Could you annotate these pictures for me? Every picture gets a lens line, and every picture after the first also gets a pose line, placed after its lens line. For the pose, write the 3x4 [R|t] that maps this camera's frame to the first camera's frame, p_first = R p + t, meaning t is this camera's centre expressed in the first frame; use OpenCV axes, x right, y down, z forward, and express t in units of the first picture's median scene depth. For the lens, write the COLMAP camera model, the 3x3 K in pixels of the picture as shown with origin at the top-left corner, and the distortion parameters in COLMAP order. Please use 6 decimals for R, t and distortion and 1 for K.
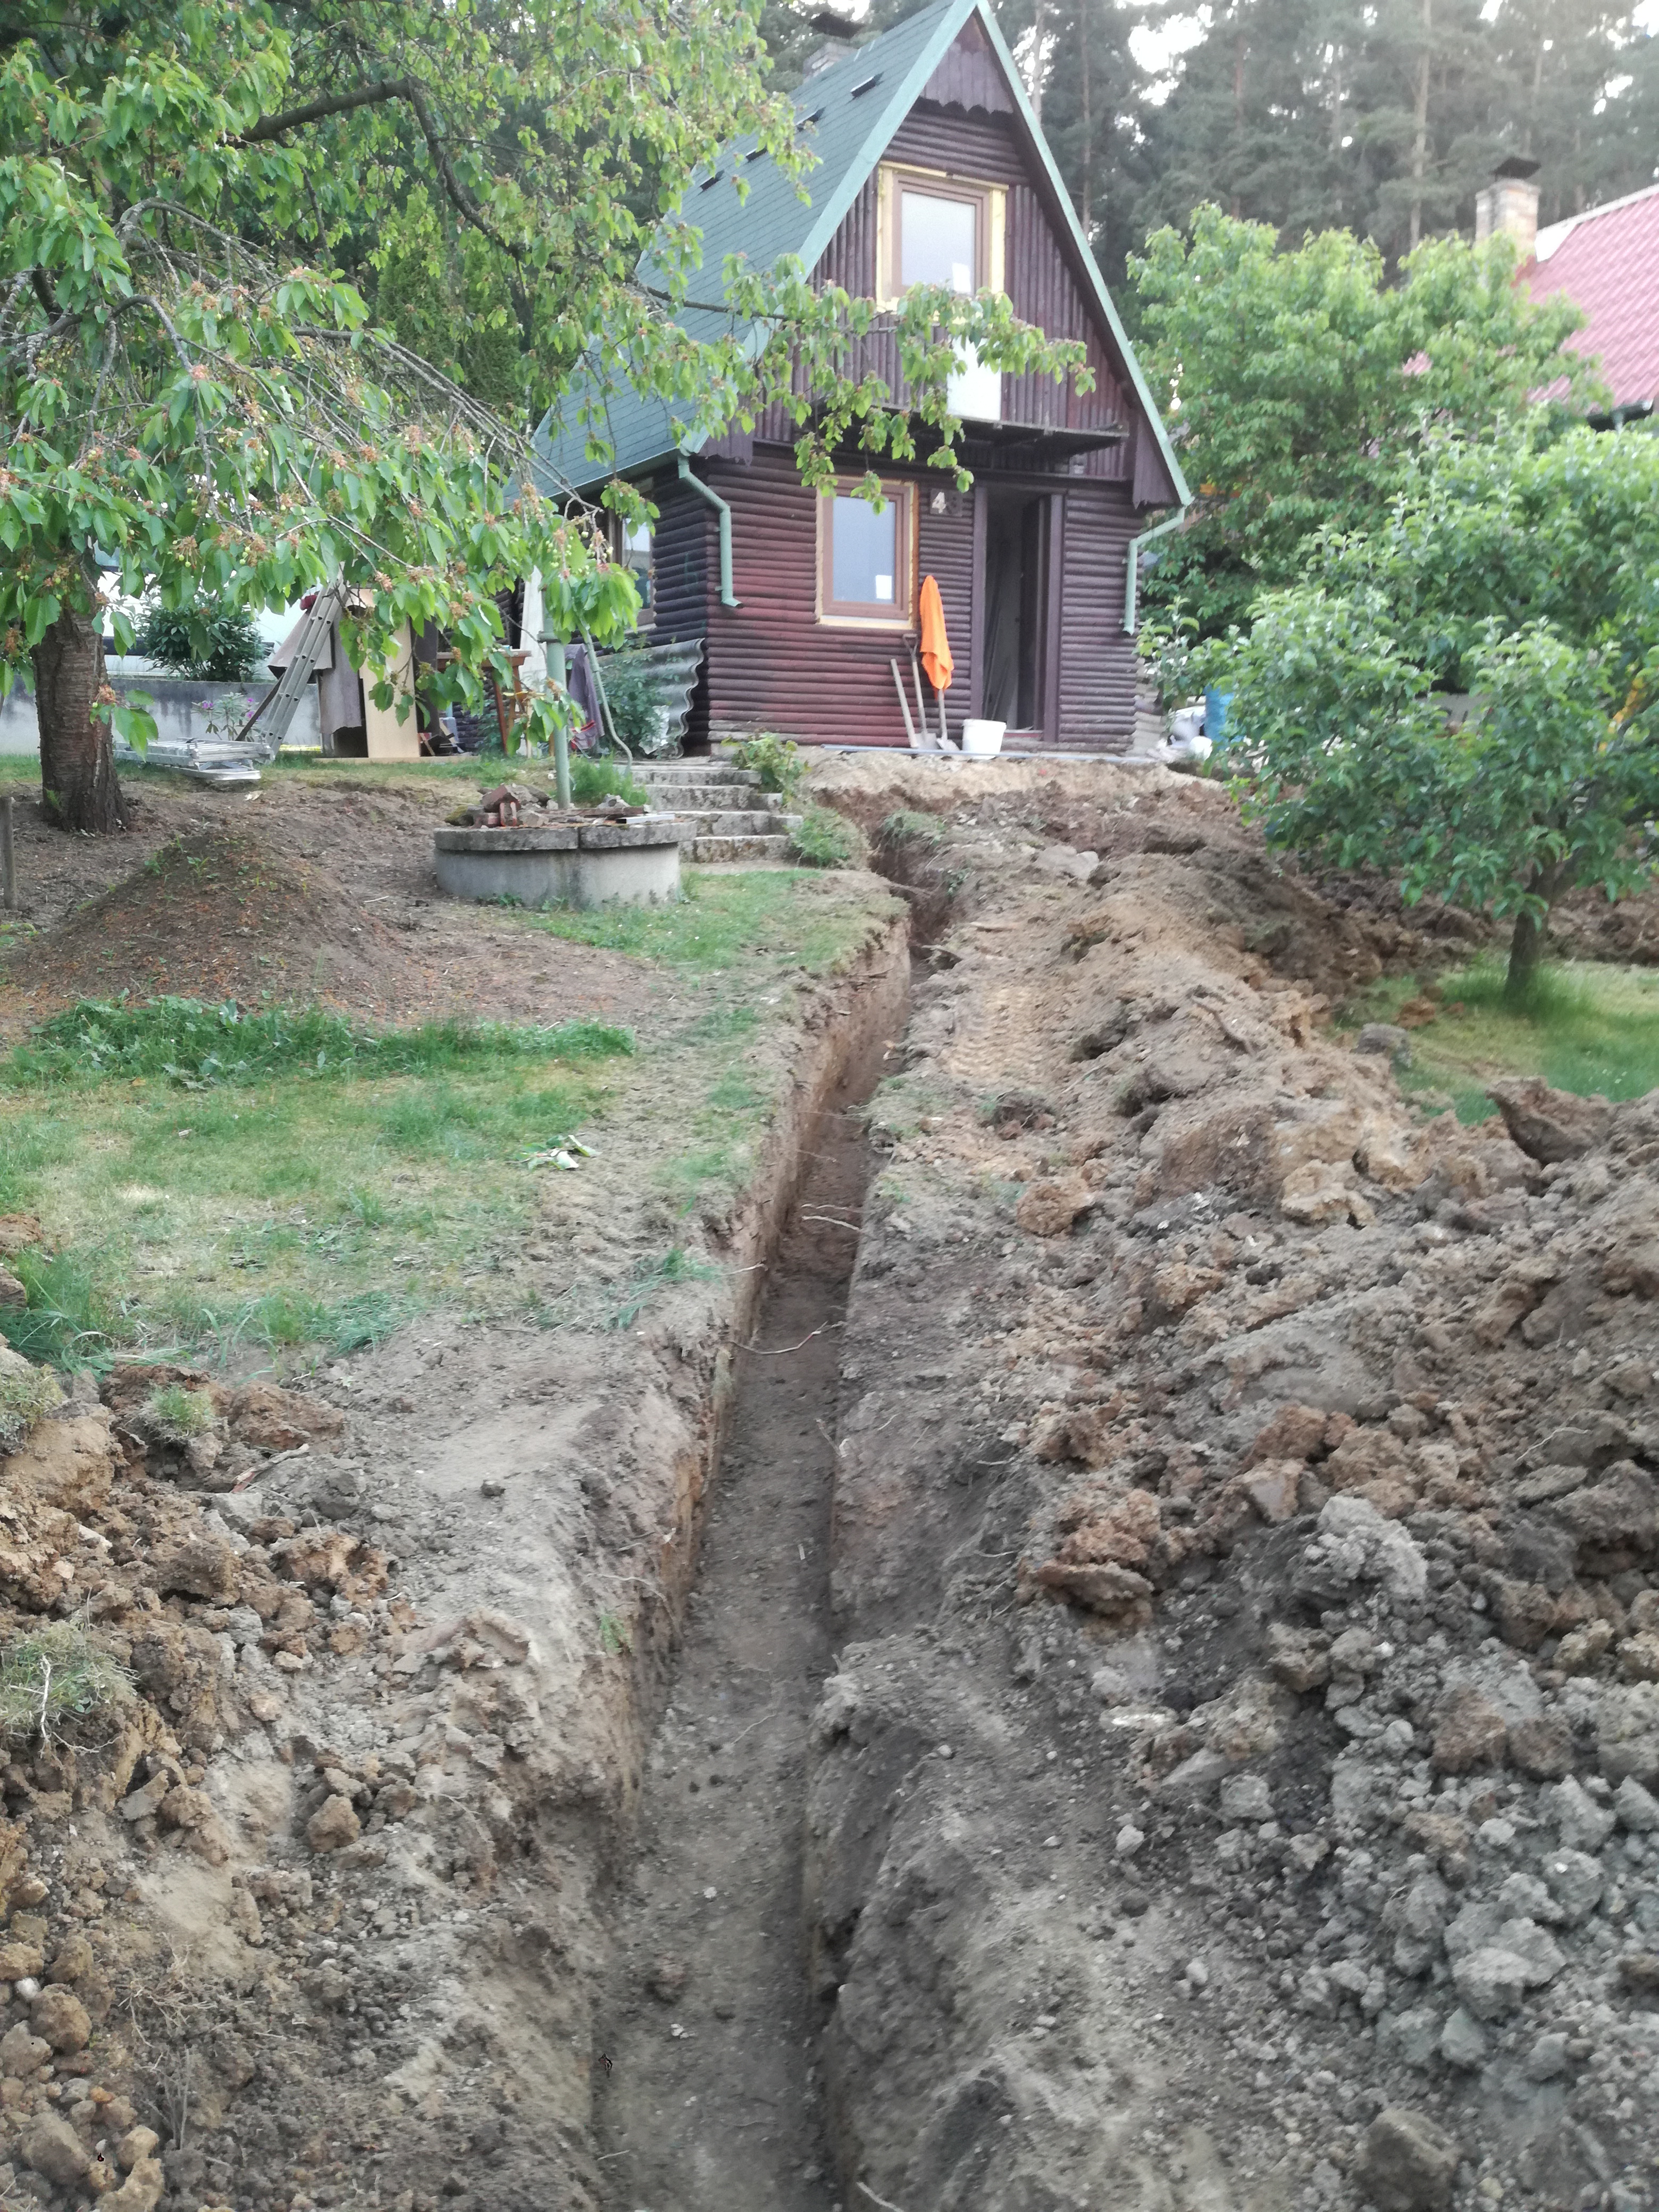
lens RADIAL K [[1792.4, 0, 829.5], [0, 1792.4, 1106.0], [0, 0, 1]] dist [0.122114, -0.263481]
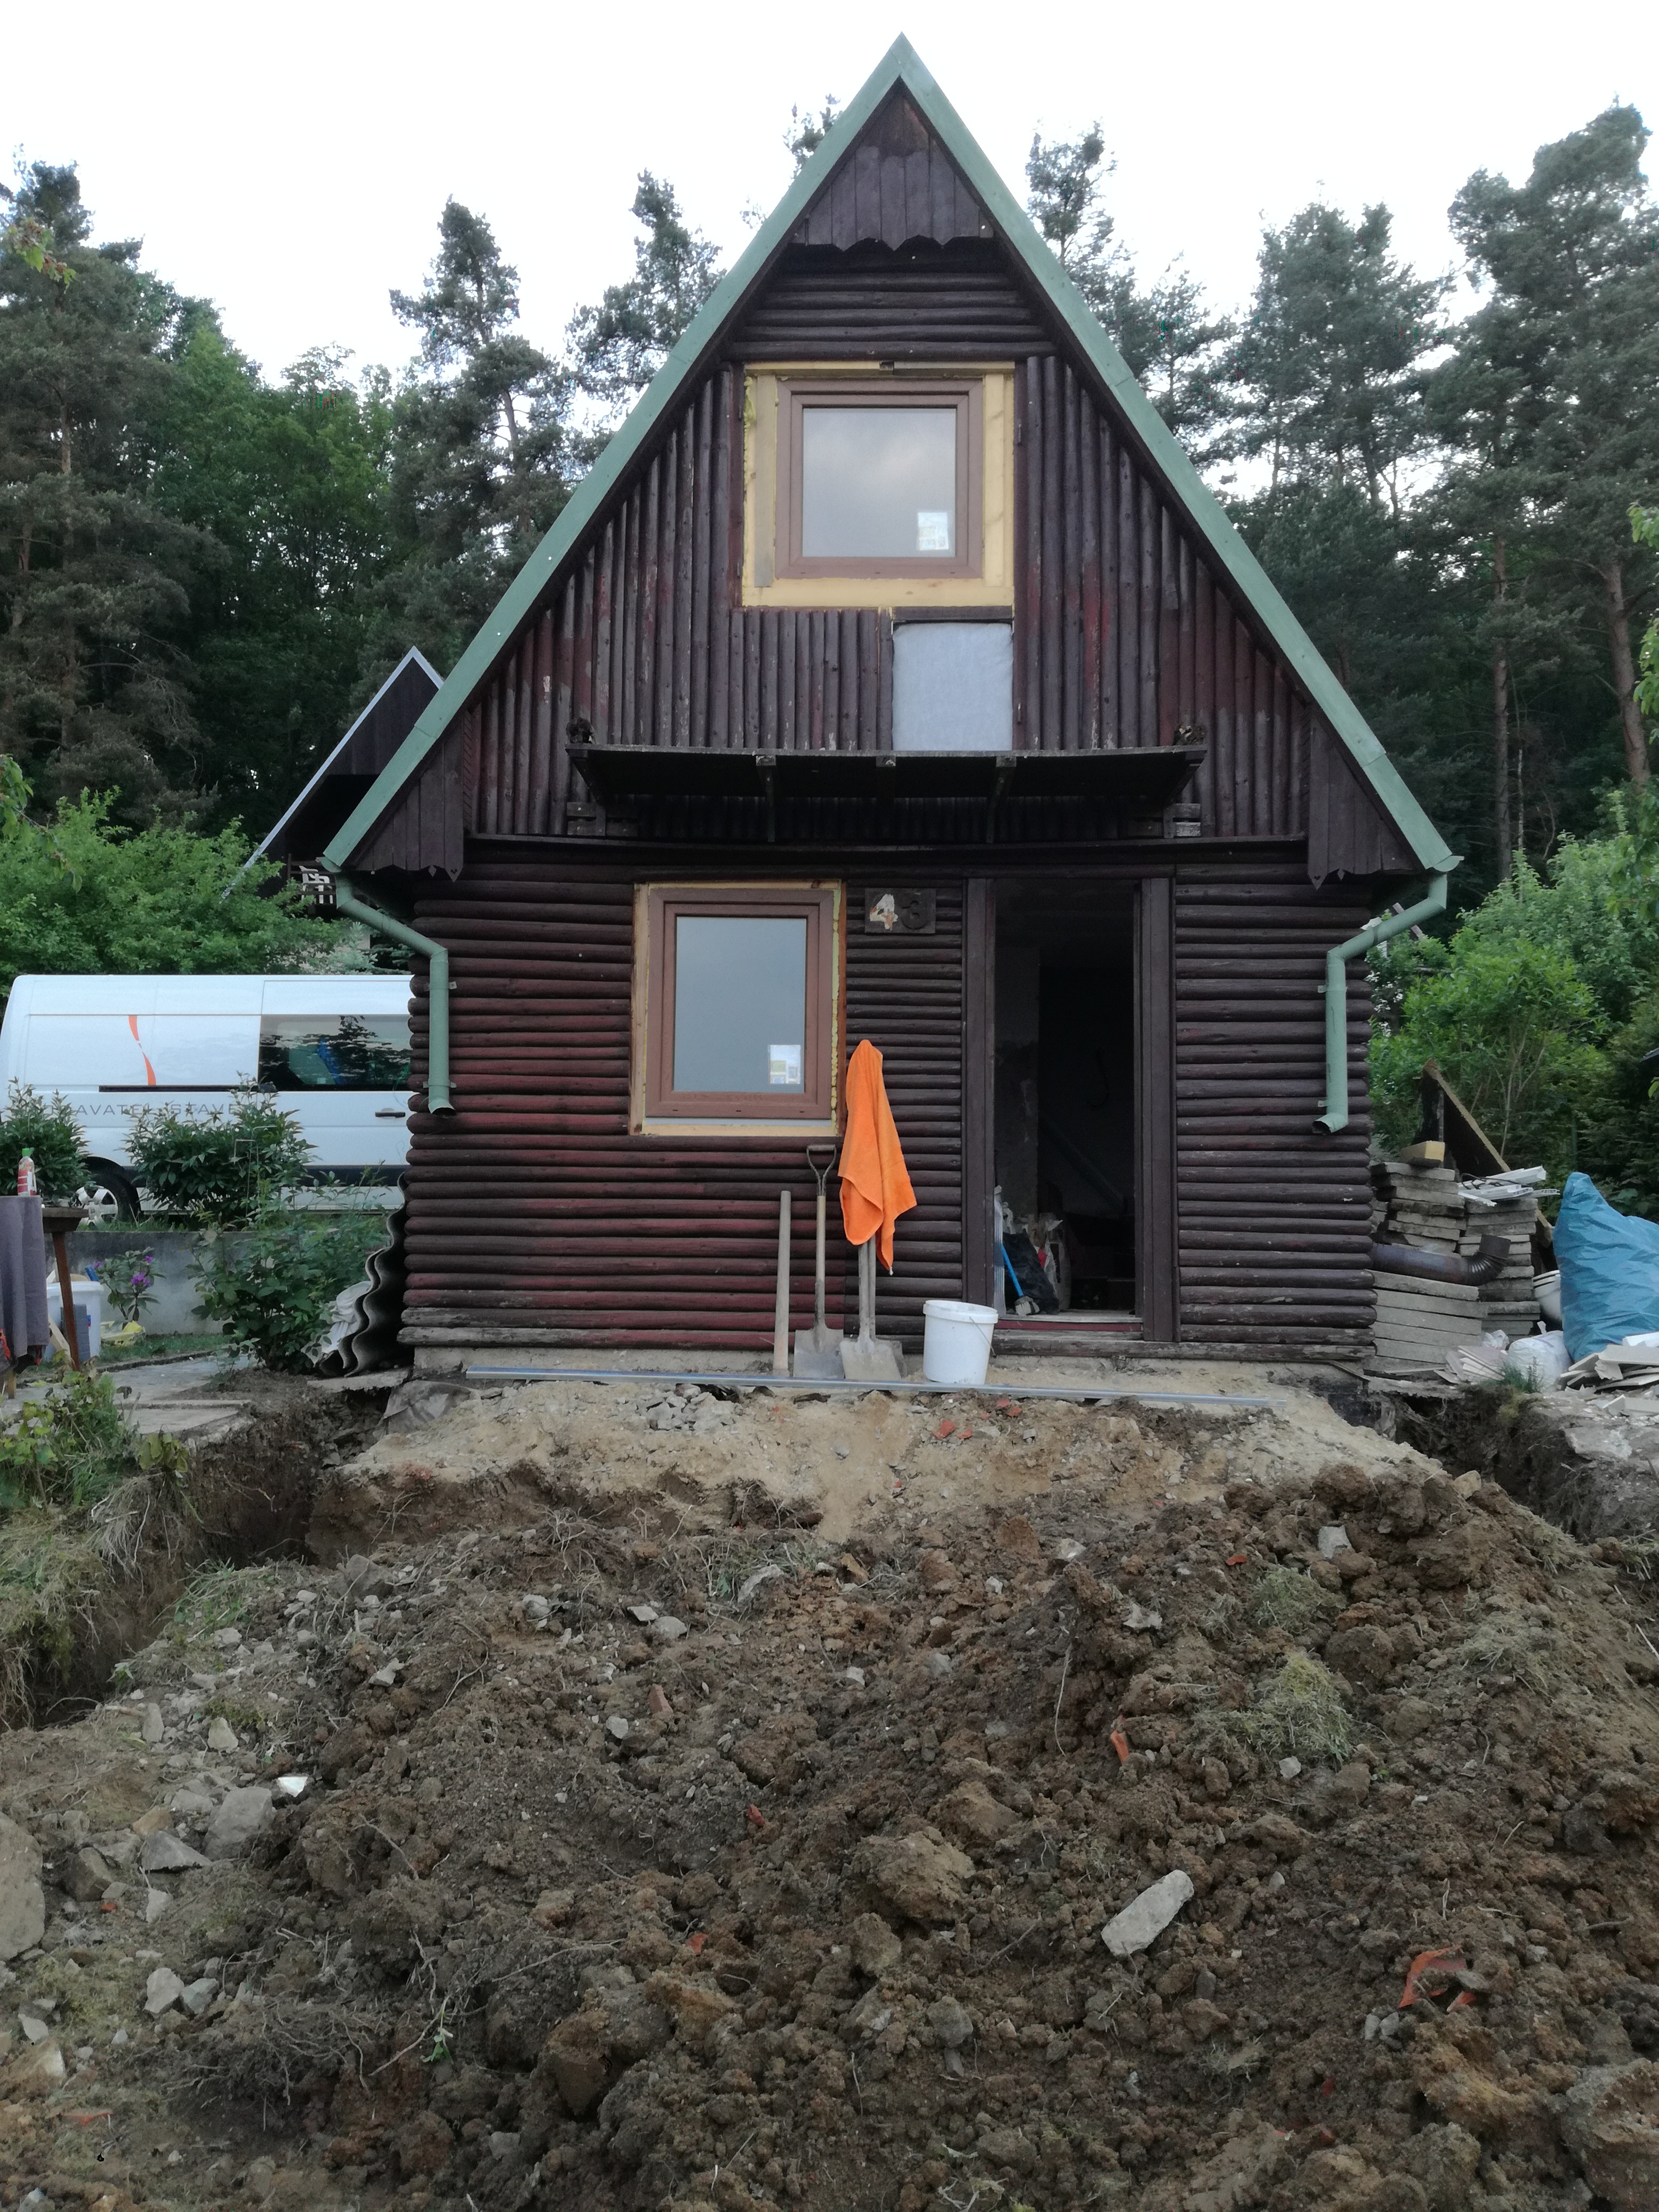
lens RADIAL K [[1792.4, 0, 829.5], [0, 1792.4, 1106.0], [0, 0, 1]] dist [0.122114, -0.263481]
pose [[0.855128, -0.038360, -0.516996, 0.323320], [-0.094598, 0.968969, -0.228364, -0.151749], [0.509713, 0.244187, 0.824964, 0.560531]]
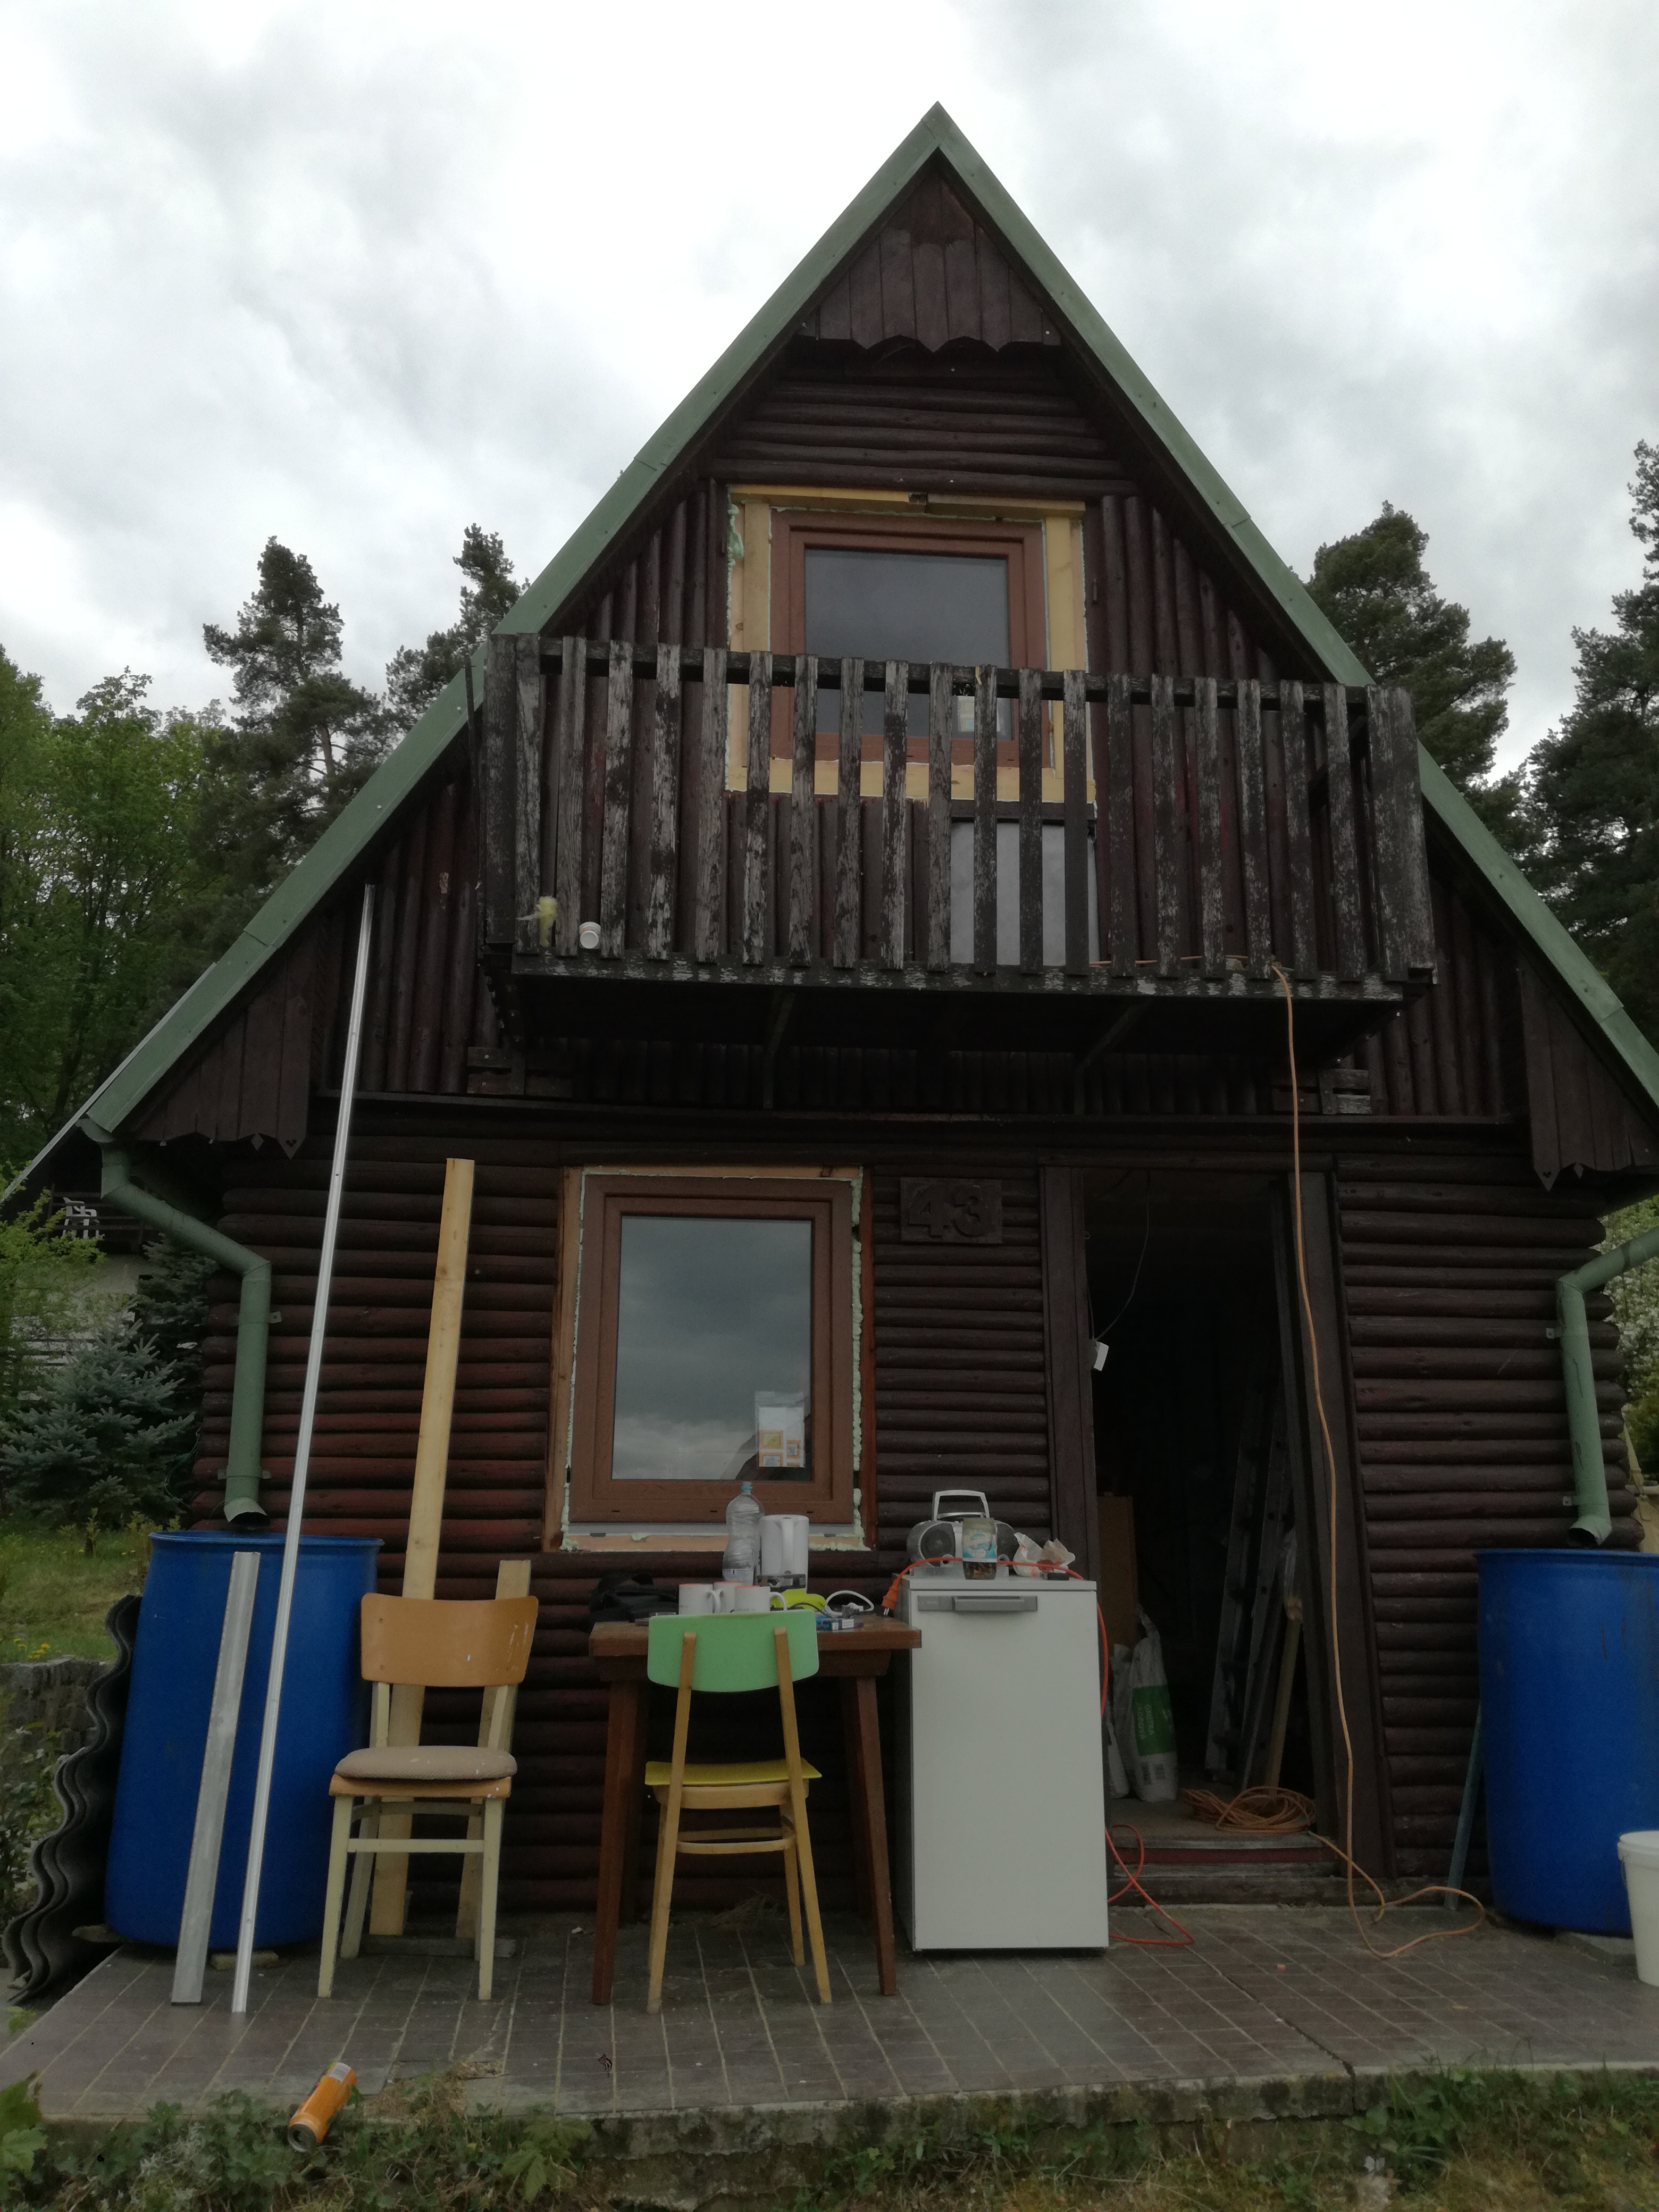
lens RADIAL K [[1792.4, 0, 829.5], [0, 1792.4, 1106.0], [0, 0, 1]] dist [0.122114, -0.263481]
pose [[0.909825, -0.119538, -0.397402, 0.192443], [-0.065800, 0.903948, -0.422550, -0.194541], [0.409741, 0.410596, 0.814569, 0.679417]]
